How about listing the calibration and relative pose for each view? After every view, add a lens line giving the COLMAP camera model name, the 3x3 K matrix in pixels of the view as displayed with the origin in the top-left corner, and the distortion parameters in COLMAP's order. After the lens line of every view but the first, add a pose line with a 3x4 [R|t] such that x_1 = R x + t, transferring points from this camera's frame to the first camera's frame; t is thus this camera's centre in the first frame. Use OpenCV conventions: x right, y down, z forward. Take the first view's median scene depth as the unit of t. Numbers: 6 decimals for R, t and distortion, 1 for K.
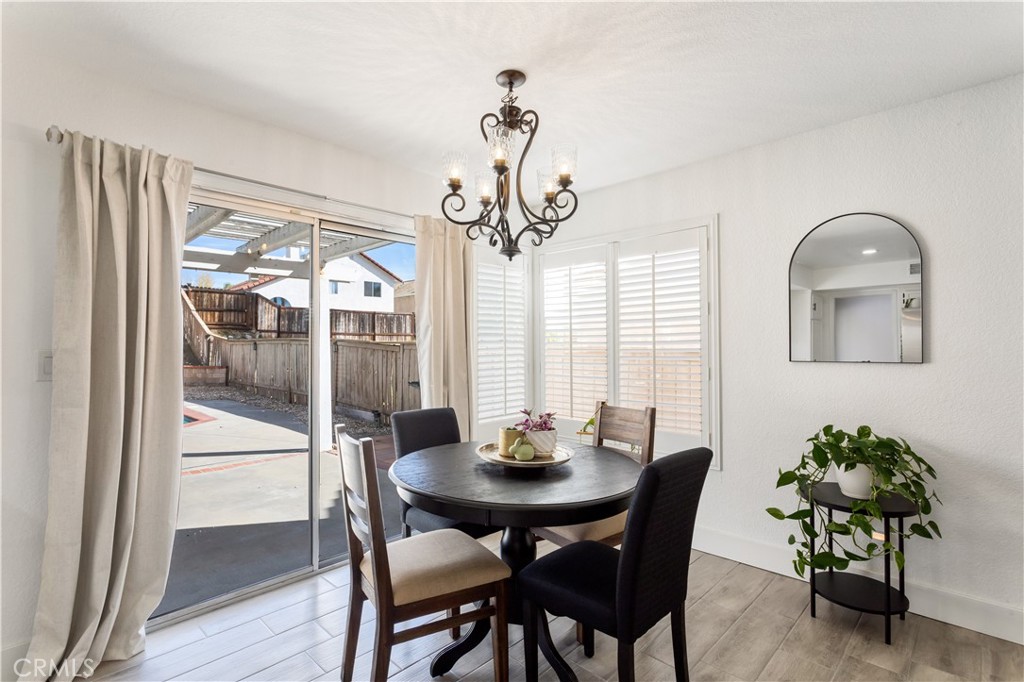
lens RADIAL K [[488.5, 0, 512.0], [0, 488.5, 341.0], [0, 0, 1]] dist [-0.000596, 0.001083]
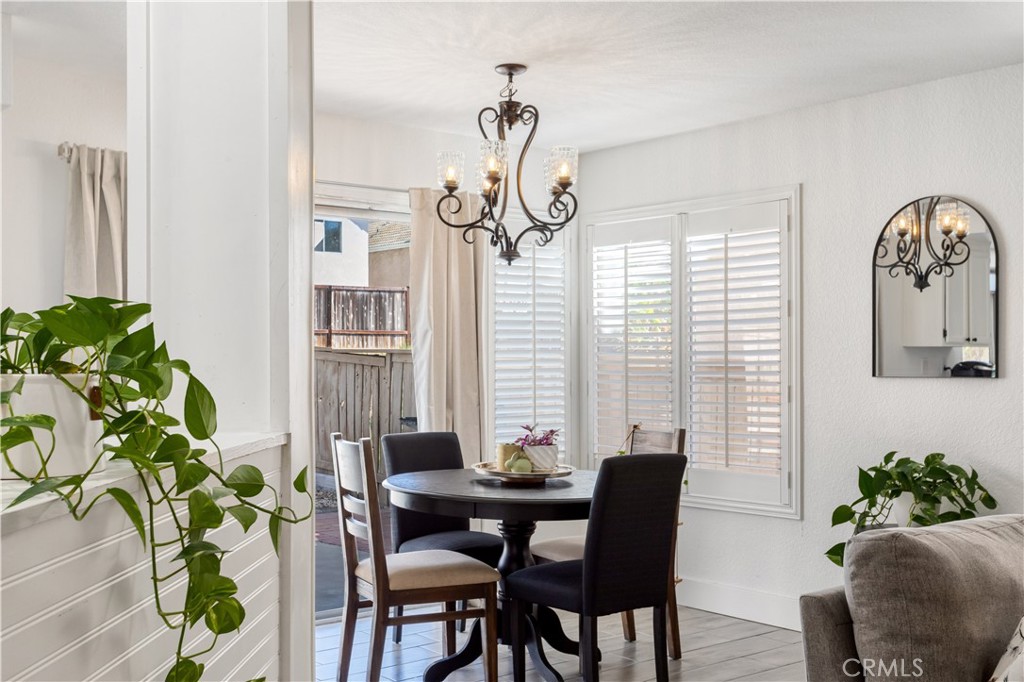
lens RADIAL K [[1140.8, 0, 508.4], [0, 1140.8, 358.3], [0, 0, 1]] dist [0.012338, -0.005319]
pose [[0.993621, 0.003604, -0.112710, 0.219368], [-0.002436, 0.999942, 0.010496, -0.007957], [0.112742, -0.010155, 0.993572, -1.065878]]
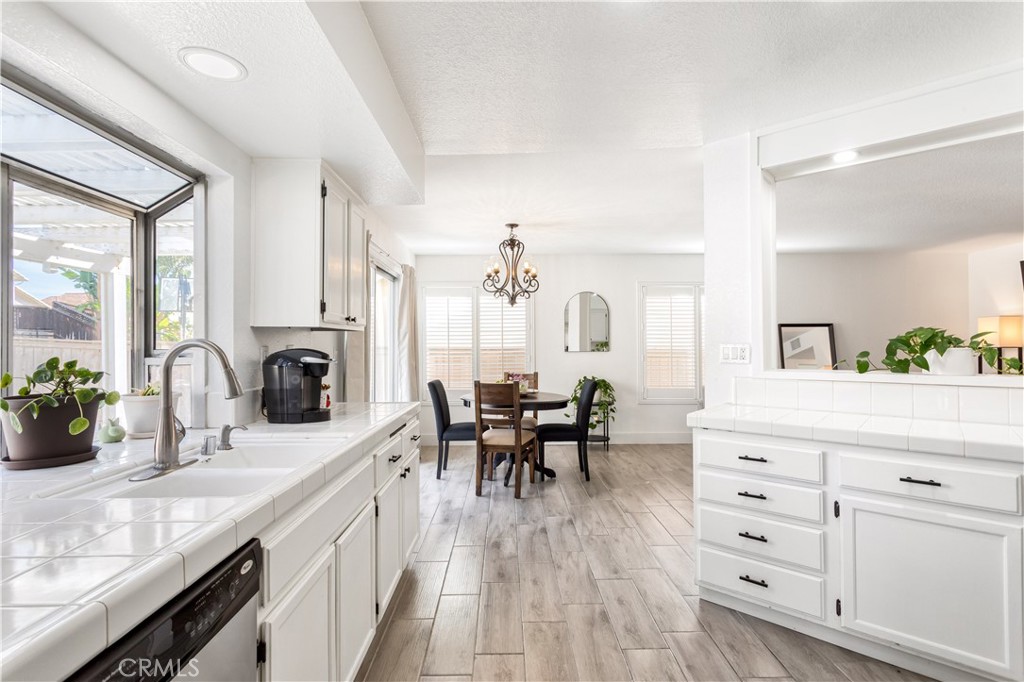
lens RADIAL K [[489.4, 0, 512.0], [0, 489.4, 341.0], [0, 0, 1]] dist [0.000482, 0.000703]
pose [[0.707919, 0.008321, 0.706245, -1.454983], [-0.005301, 0.999965, -0.006468, 0.008982], [-0.706274, 0.000835, 0.707938, -0.544751]]
